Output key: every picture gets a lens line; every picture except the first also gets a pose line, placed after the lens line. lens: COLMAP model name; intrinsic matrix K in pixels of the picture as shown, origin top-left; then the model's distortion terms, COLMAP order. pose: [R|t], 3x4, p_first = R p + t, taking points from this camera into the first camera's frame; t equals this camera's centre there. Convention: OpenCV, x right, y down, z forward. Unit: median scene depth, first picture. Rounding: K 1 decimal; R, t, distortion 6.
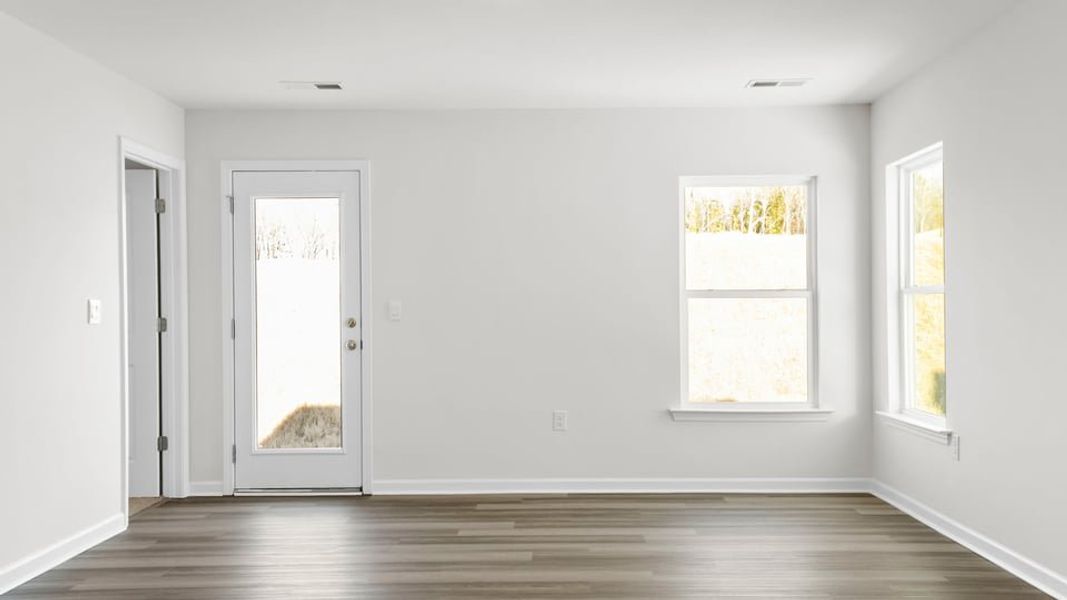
lens RADIAL K [[655.7, 0, 539.3], [0, 655.7, 305.4], [0, 0, 1]] dist [0.020062, 0.001248]
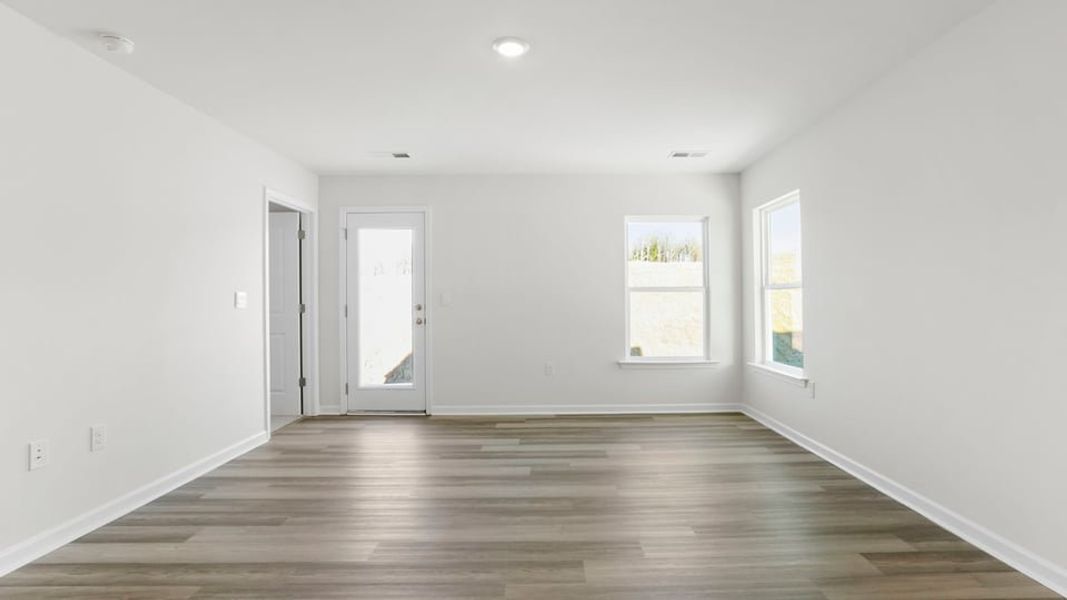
lens RADIAL K [[492.2, 0, 527.8], [0, 492.2, 296.6], [0, 0, 1]] dist [-0.020466, 0.002034]
pose [[0.999905, 0.000144, -0.013756, -0.005317], [-0.000107, 0.999996, 0.002761, -0.002918], [0.013757, -0.002759, 0.999902, -0.185532]]
